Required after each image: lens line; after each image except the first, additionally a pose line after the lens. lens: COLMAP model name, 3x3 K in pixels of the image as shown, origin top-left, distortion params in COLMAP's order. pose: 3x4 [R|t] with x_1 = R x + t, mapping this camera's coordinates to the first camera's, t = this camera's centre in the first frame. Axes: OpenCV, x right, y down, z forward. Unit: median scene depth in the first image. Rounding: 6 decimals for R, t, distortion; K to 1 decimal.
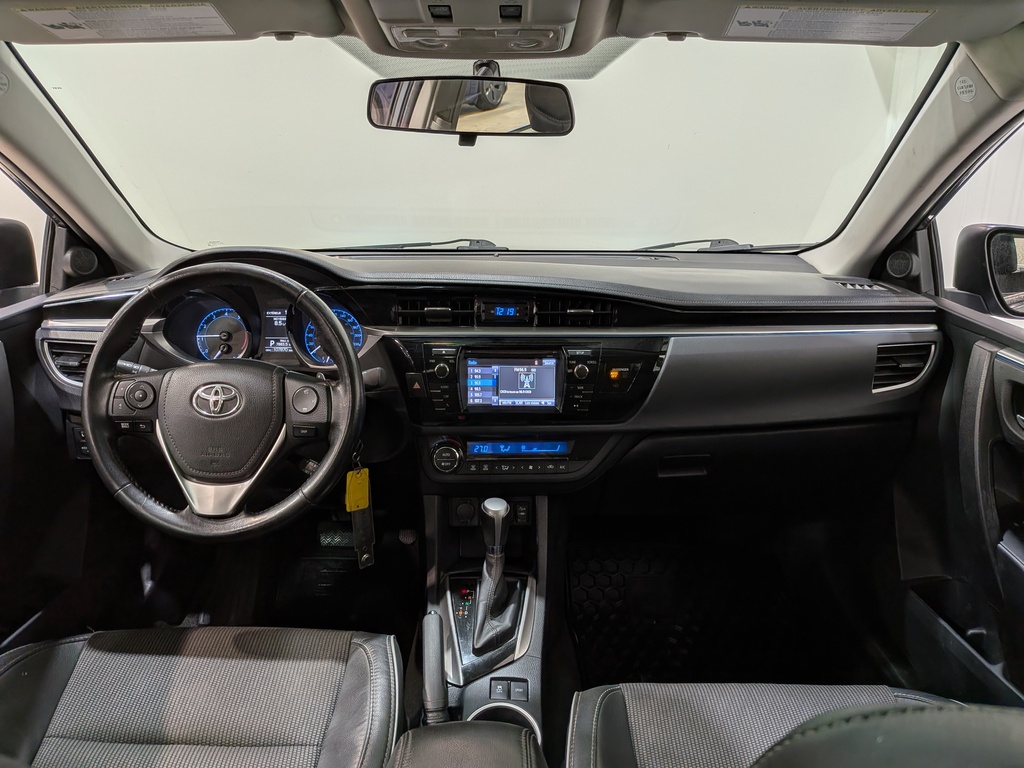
lens RADIAL K [[758.6, 0, 511.5], [0, 758.6, 387.8], [0, 0, 1]] dist [0.078712, -0.147402]
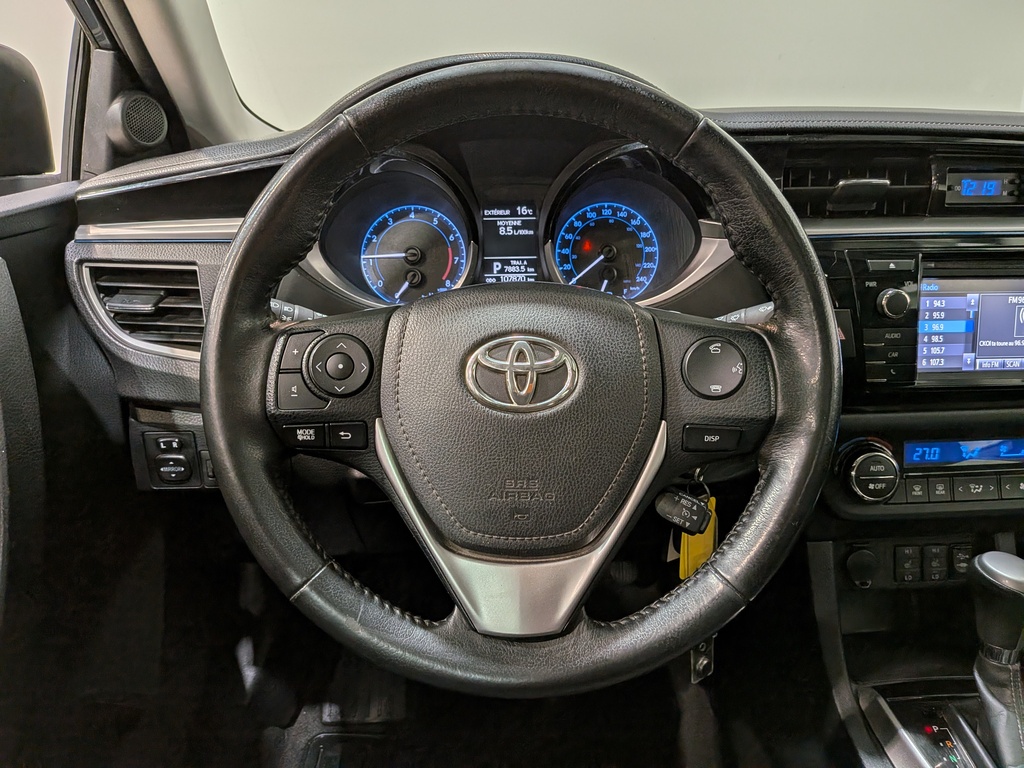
lens RADIAL K [[758.6, 0, 511.5], [0, 758.6, 387.8], [0, 0, 1]] dist [0.078712, -0.147402]
pose [[0.999451, -0.024347, 0.022471, -0.344011], [0.023386, 0.998841, 0.042060, 0.005817], [-0.023469, -0.041511, 0.998862, 0.487779]]
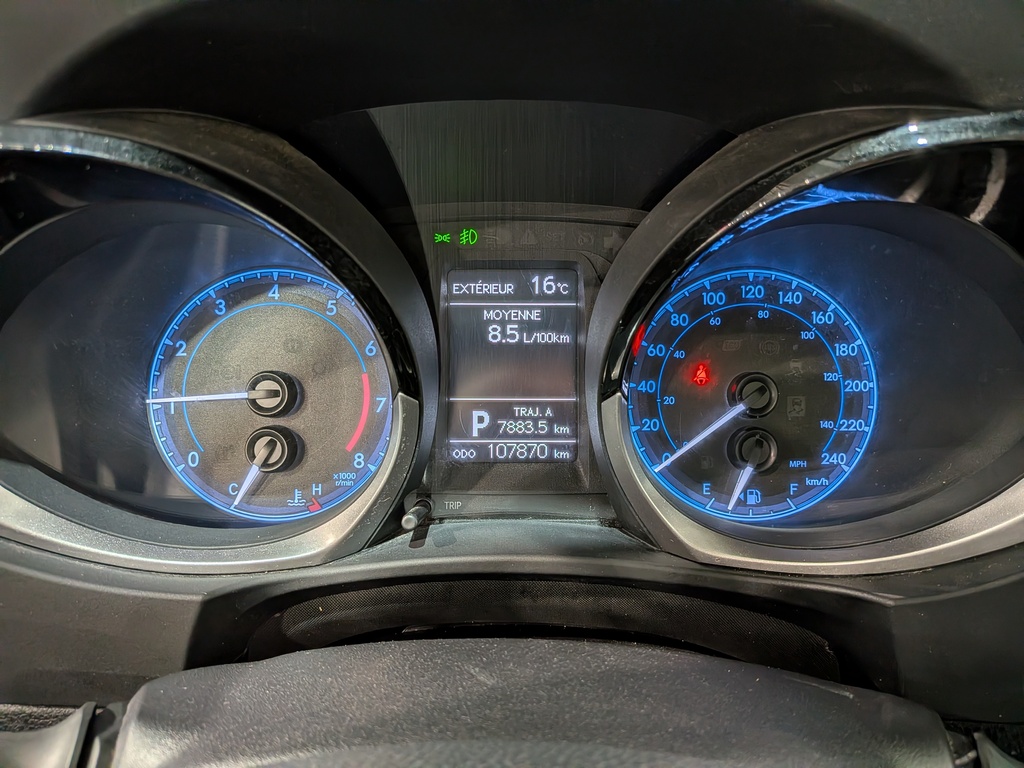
lens RADIAL K [[758.6, 0, 511.5], [0, 758.6, 387.8], [0, 0, 1]] dist [0.078712, -0.147402]
pose [[0.999982, -0.002237, -0.005498, -0.328198], [0.002688, 0.996505, 0.083496, -0.094628], [0.005292, -0.083509, 0.996493, 0.841299]]
